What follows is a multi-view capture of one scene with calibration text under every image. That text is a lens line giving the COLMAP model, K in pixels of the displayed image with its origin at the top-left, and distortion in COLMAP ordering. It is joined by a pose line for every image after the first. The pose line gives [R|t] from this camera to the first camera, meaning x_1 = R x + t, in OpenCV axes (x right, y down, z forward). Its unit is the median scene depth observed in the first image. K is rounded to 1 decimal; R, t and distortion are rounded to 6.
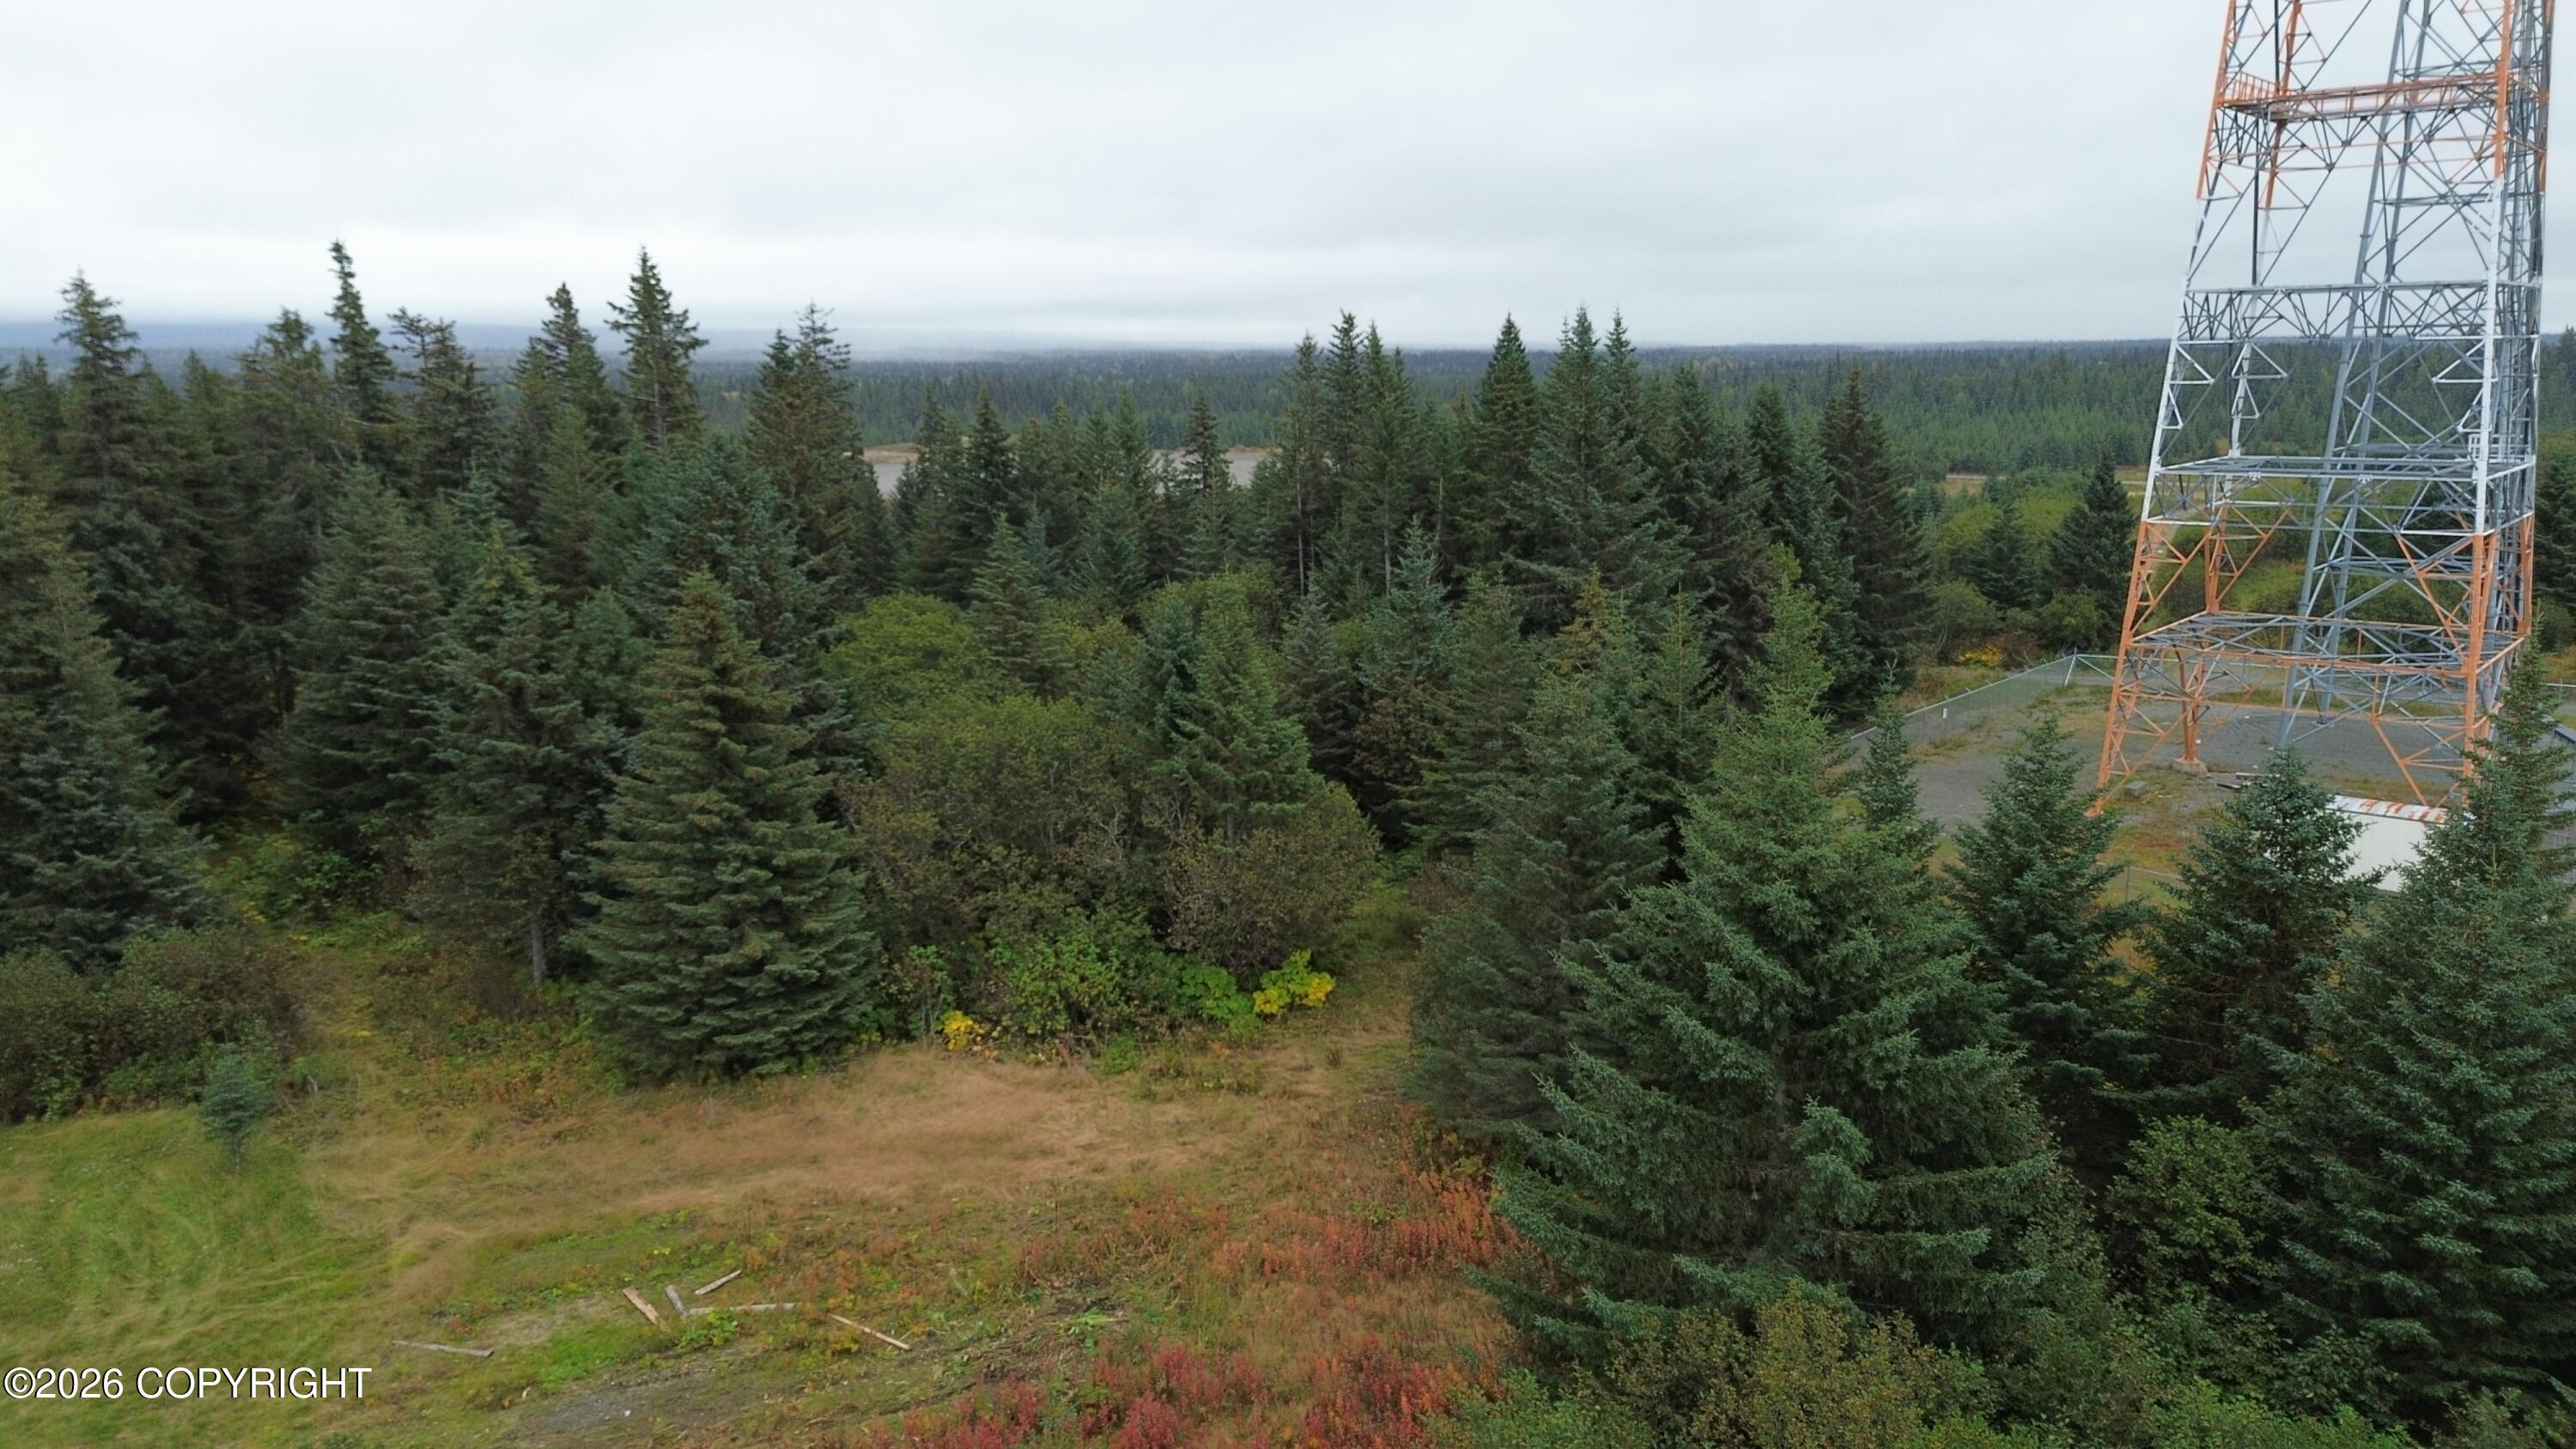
lens RADIAL K [[1824.3, 0, 1288.0], [0, 1824.3, 724.5], [0, 0, 1]] dist [0.067270, -0.063566]
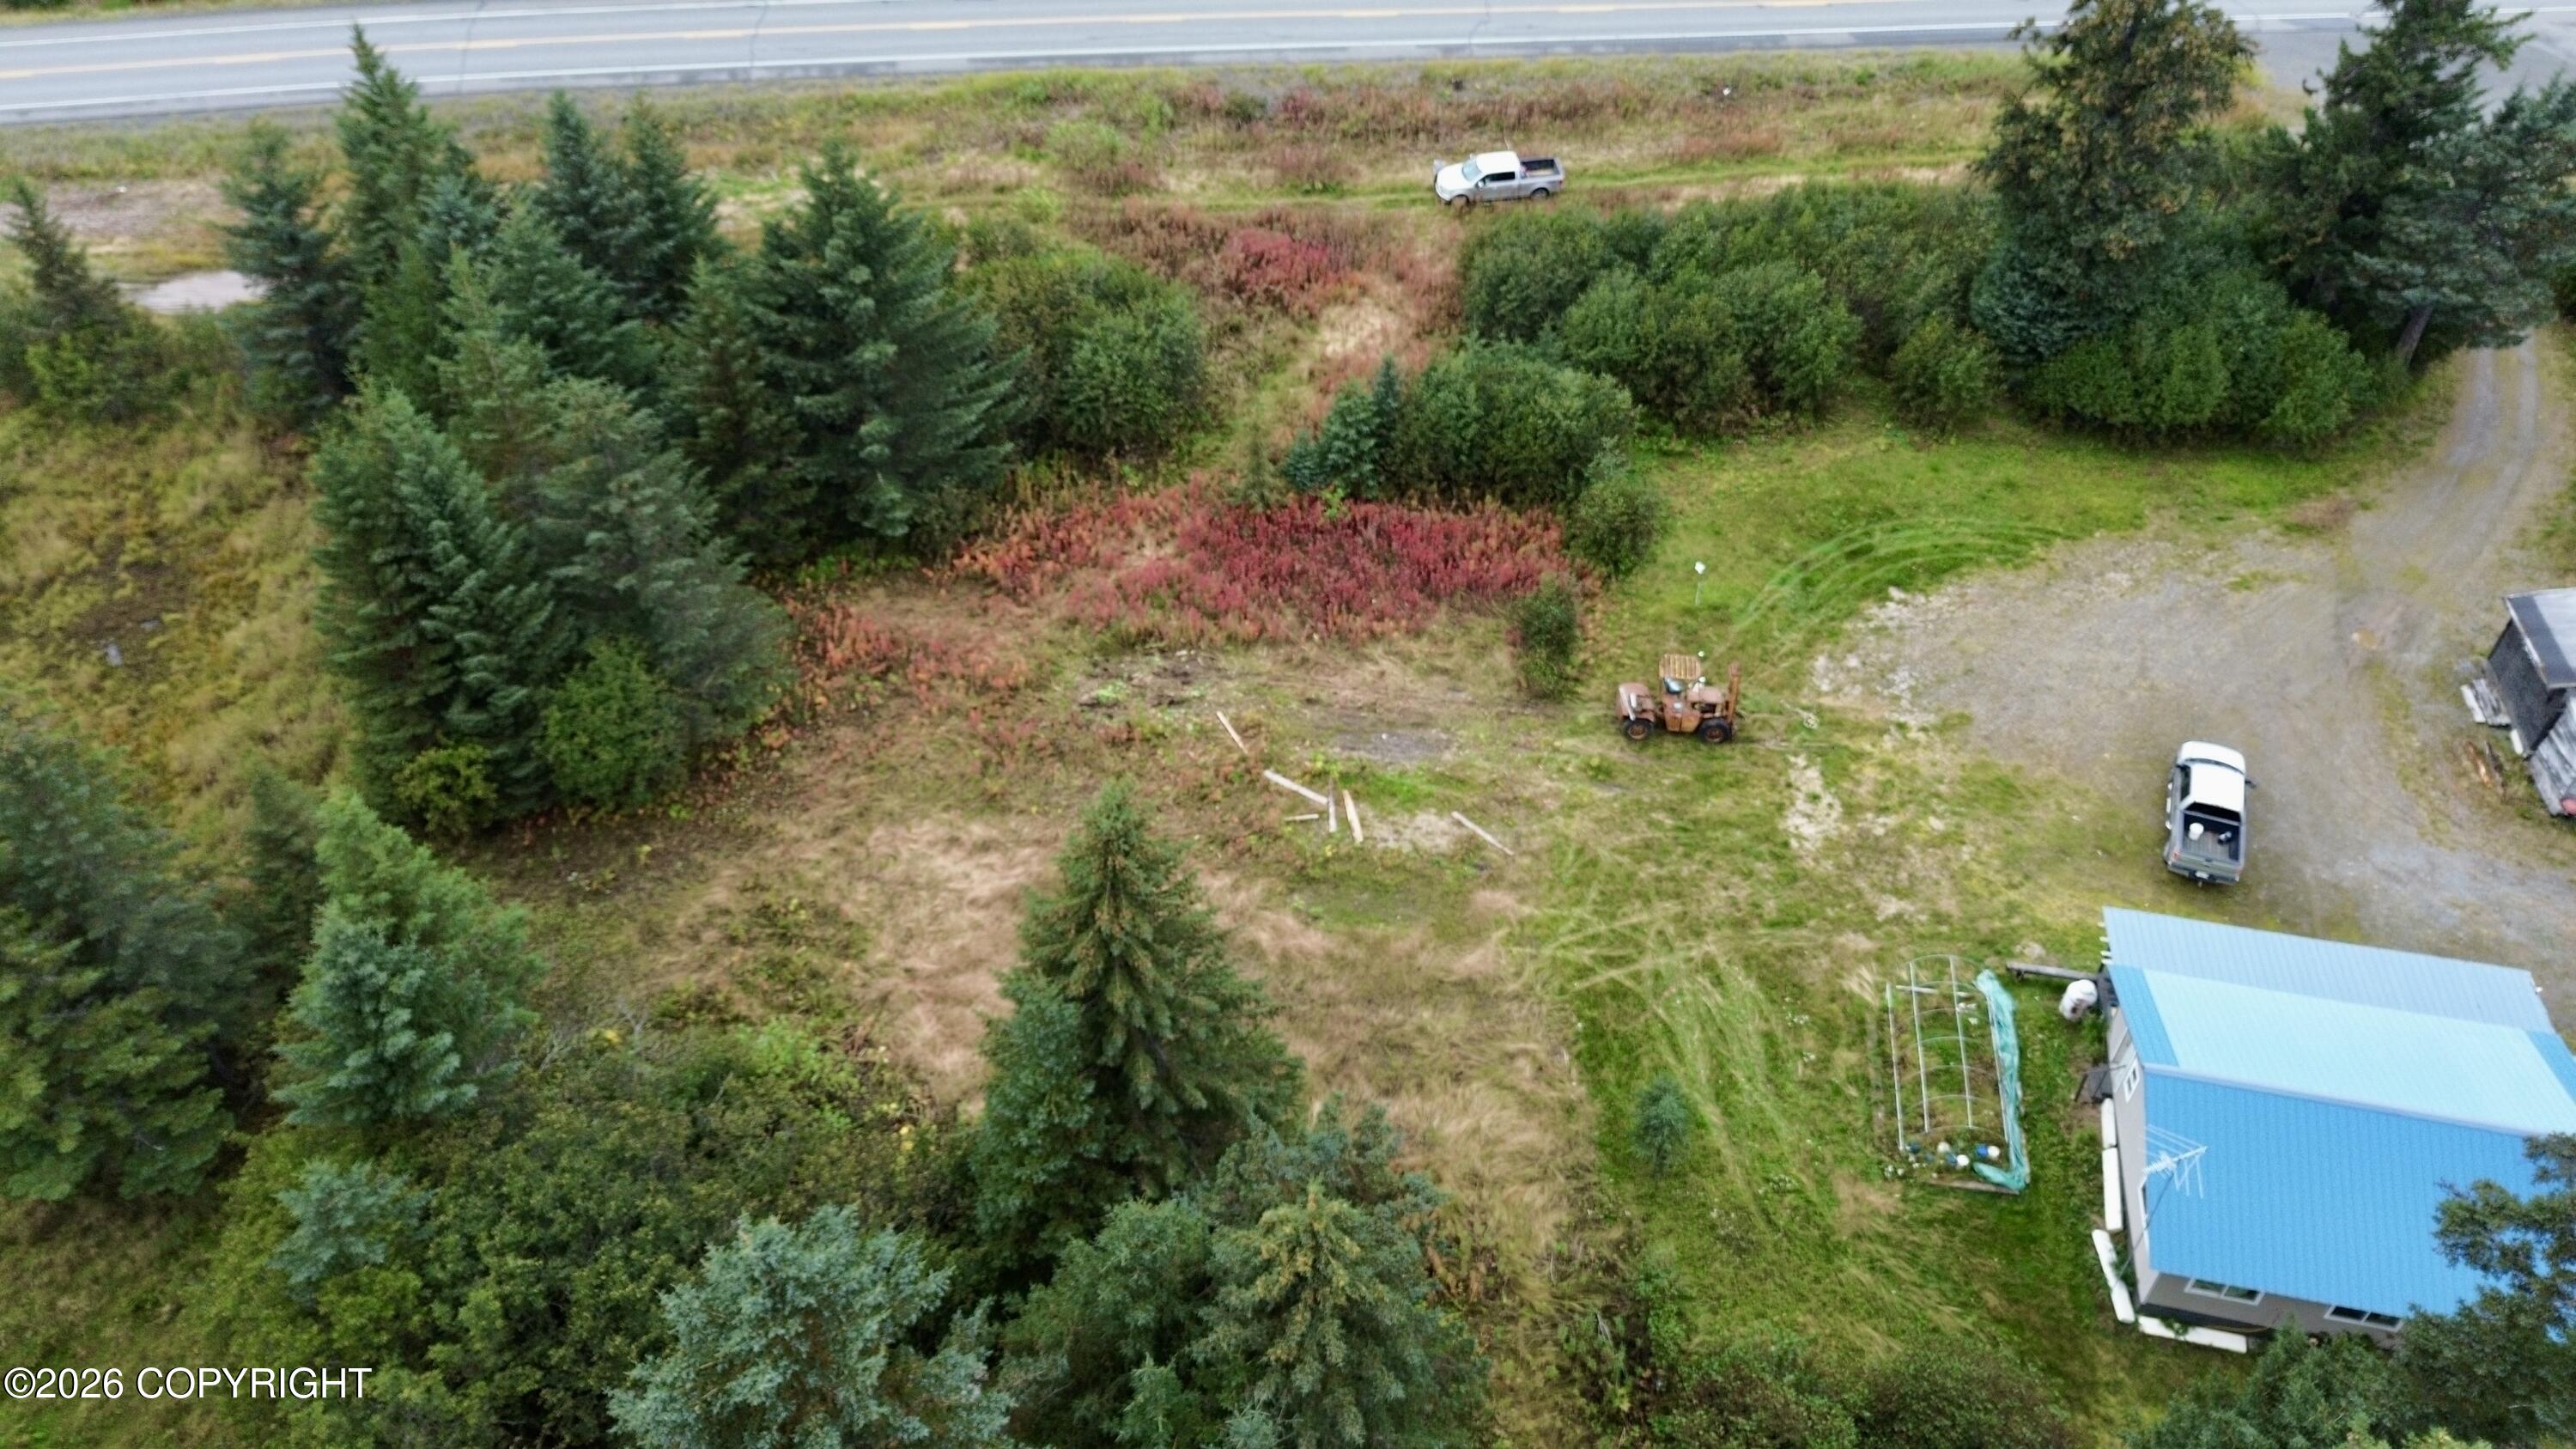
lens RADIAL K [[1831.3, 0, 1286.2], [0, 1831.3, 719.2], [0, 0, 1]] dist [0.061314, -0.052941]
pose [[-0.860833, -0.327037, 0.389889, -0.692581], [0.118099, 0.616857, 0.778165, -0.689692], [-0.494994, 0.715915, -0.492388, 1.394896]]
